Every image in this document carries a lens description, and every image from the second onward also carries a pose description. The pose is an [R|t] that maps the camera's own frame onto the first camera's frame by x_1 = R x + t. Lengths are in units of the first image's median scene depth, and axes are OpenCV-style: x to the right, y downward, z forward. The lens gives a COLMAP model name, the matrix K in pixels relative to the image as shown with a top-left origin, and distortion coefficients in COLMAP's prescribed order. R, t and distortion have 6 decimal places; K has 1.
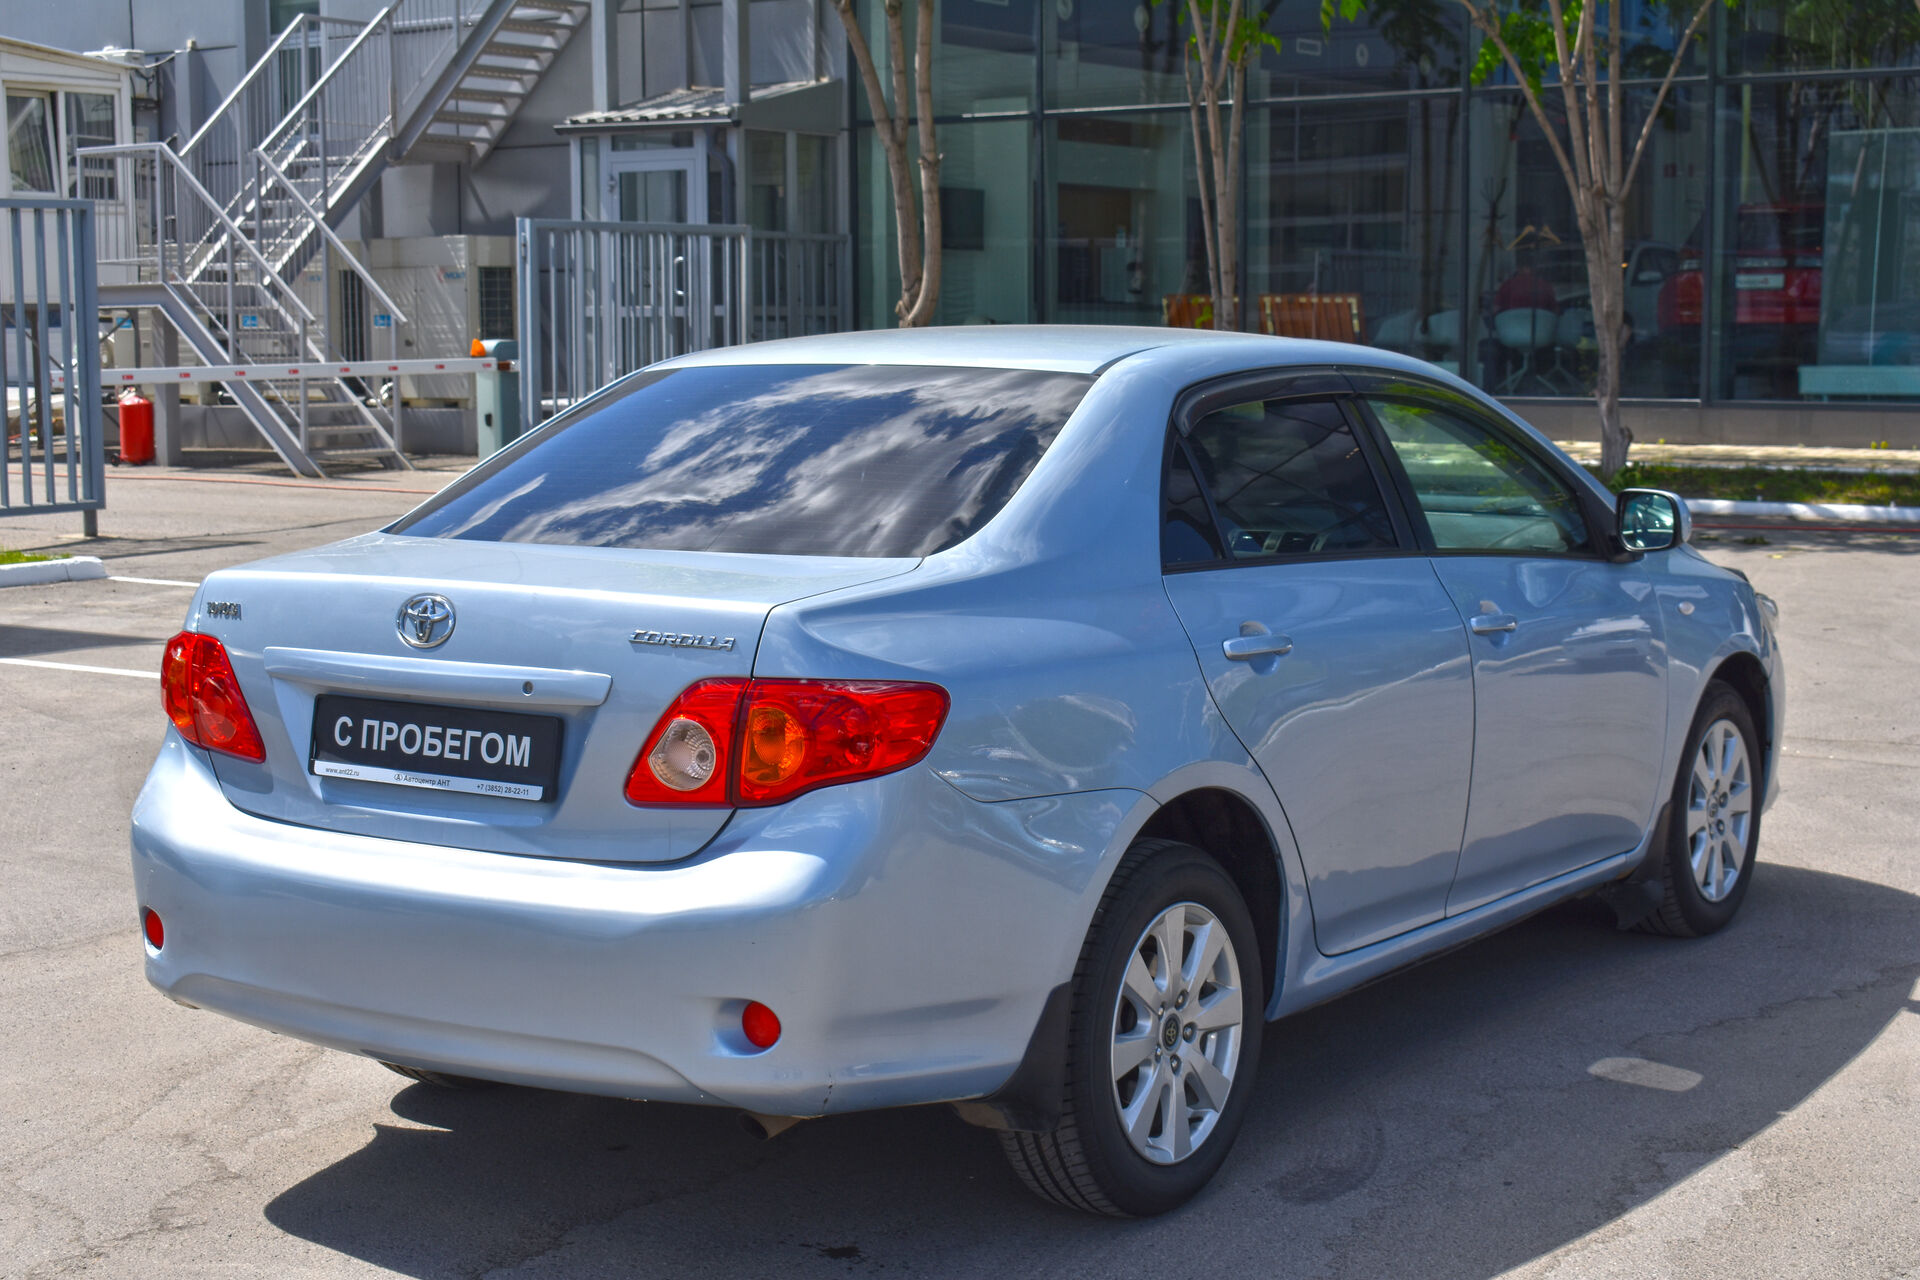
lens RADIAL K [[2982.9, 0, 960.0], [0, 2982.9, 640.0], [0, 0, 1]] dist [-0.003162, 0.002820]
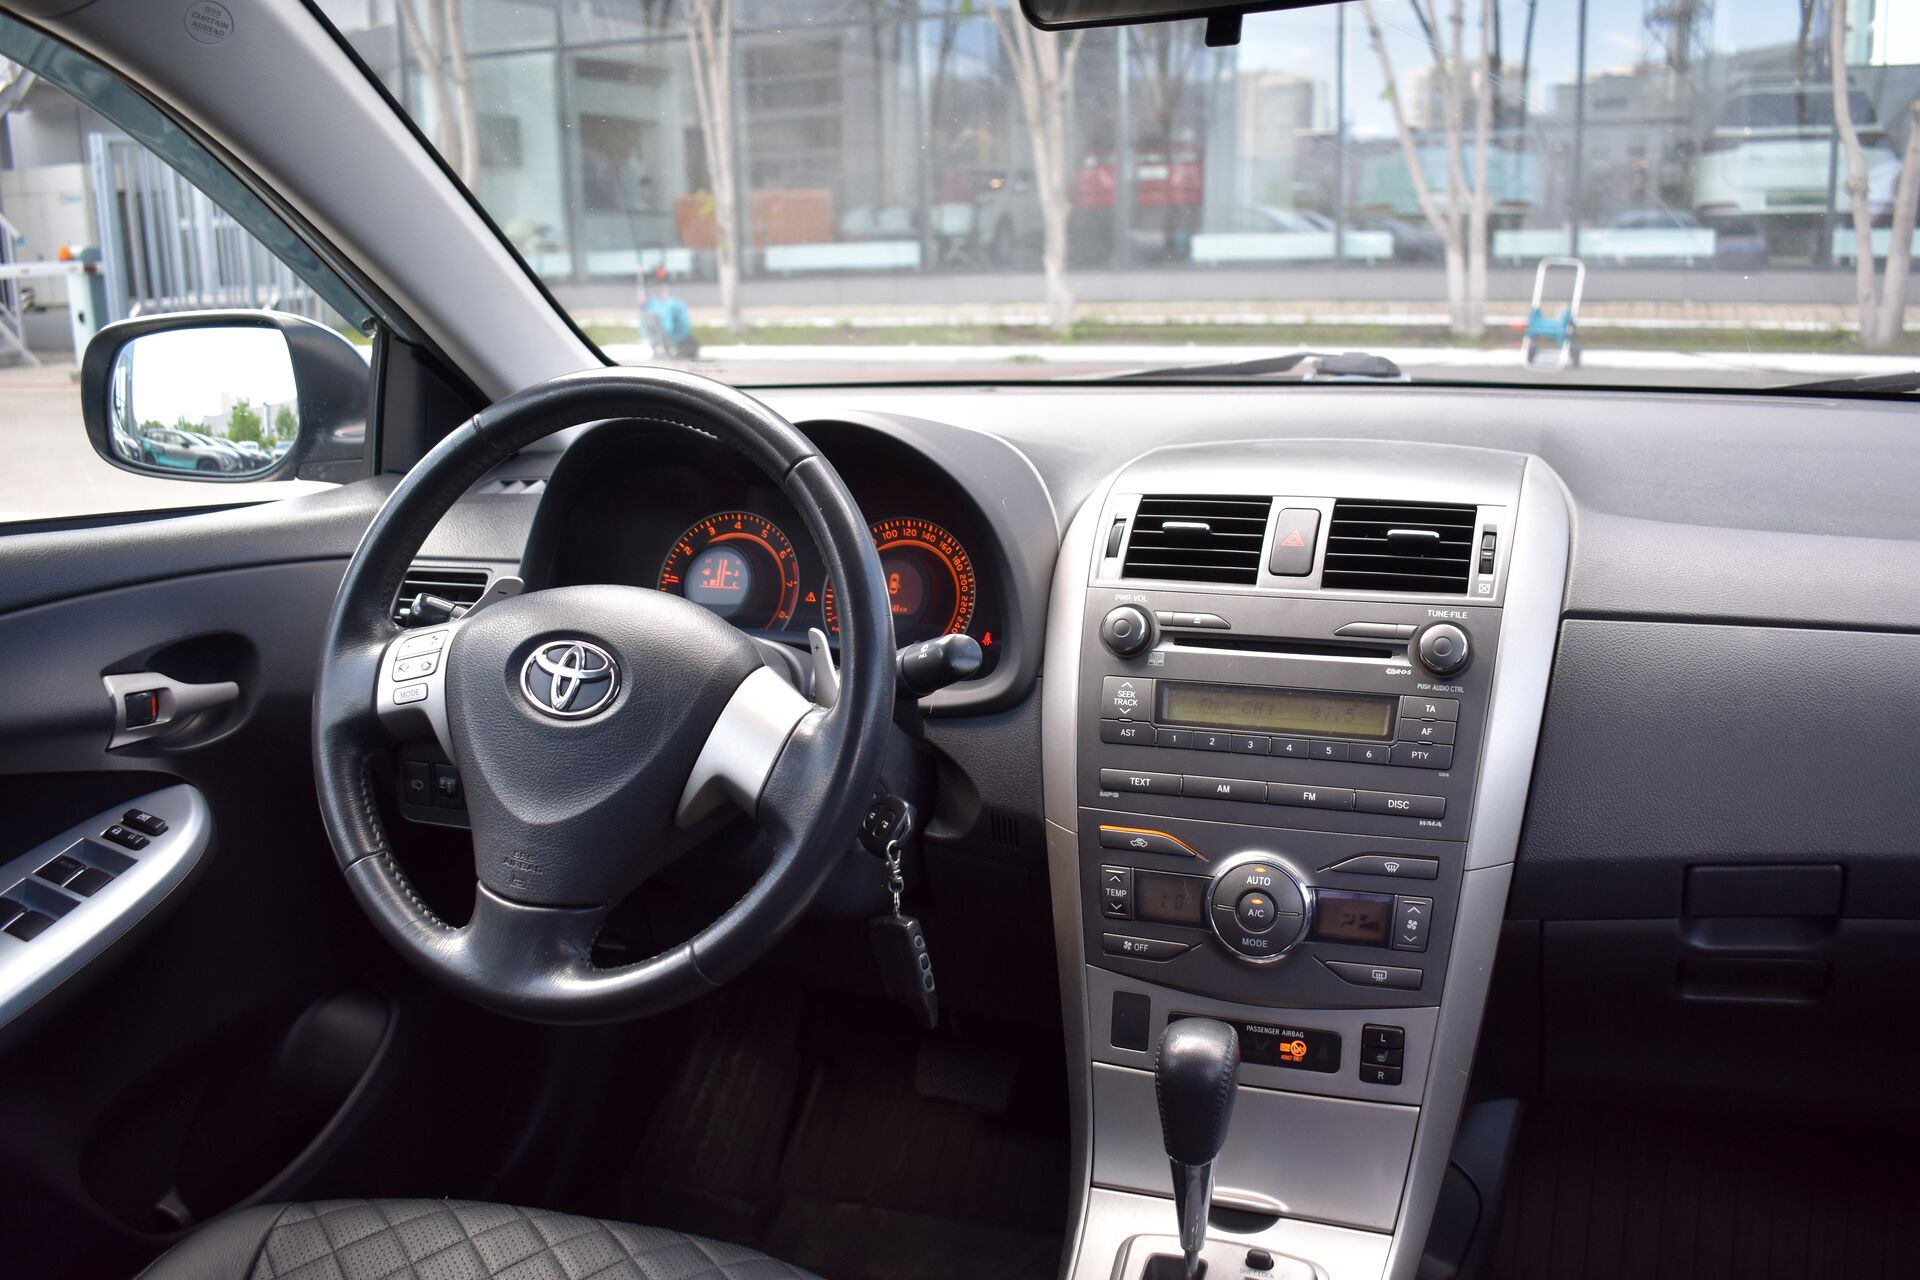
lens RADIAL K [[1809.0, 0, 960.0], [0, 1809.0, 640.0], [0, 0, 1]] dist [-0.002585, 0.003652]
pose [[0.973623, -0.073299, 0.216067, 0.007719], [0.049678, 0.992375, 0.112798, -0.011652], [-0.222687, -0.099089, 0.969841, 0.219993]]
